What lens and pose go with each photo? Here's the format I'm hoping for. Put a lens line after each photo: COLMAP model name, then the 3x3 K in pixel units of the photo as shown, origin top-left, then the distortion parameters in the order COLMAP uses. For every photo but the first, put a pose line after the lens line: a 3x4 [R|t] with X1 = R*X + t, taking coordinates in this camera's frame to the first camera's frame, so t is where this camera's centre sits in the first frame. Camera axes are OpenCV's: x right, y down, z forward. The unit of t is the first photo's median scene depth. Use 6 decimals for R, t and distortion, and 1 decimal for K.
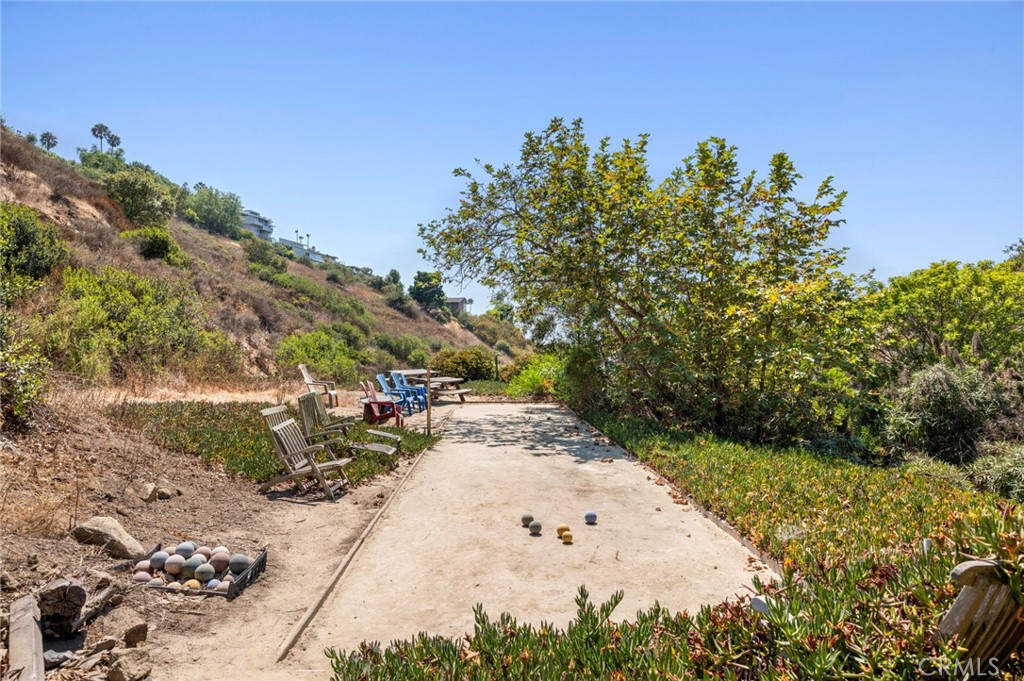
lens RADIAL K [[649.1, 0, 511.6], [0, 649.1, 341.5], [0, 0, 1]] dist [-0.002464, -0.000261]
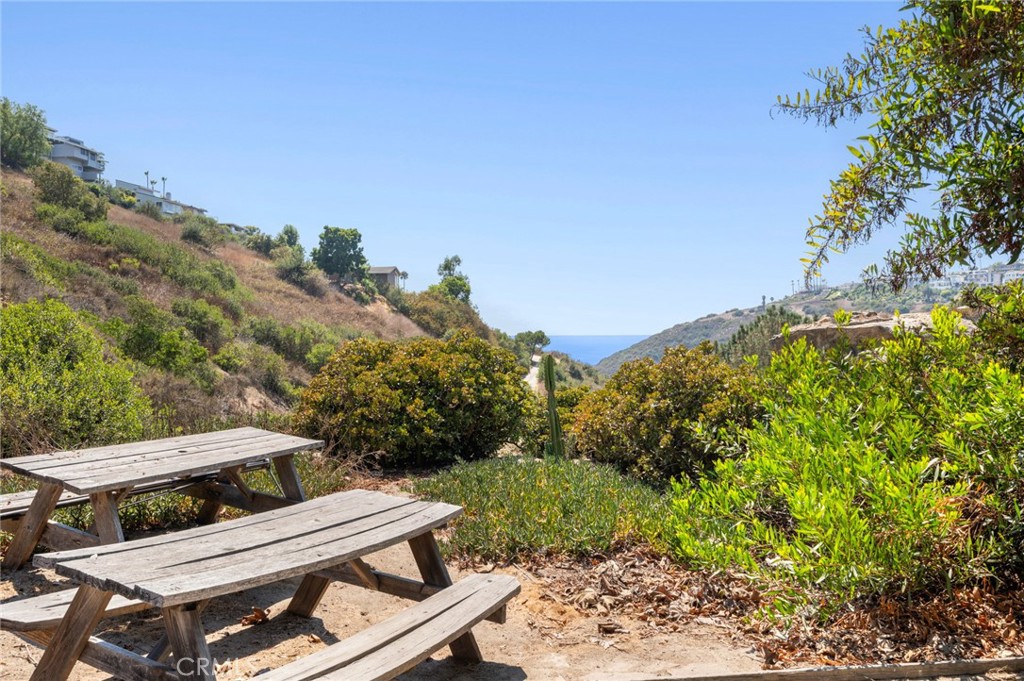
lens RADIAL K [[851.4, 0, 512.8], [0, 851.4, 340.4], [0, 0, 1]] dist [0.012246, 0.005698]
pose [[0.997799, -0.009782, 0.065583, -0.011846], [0.009184, 0.999914, 0.009409, 0.001920], [-0.065669, -0.008786, 0.997803, 0.122581]]
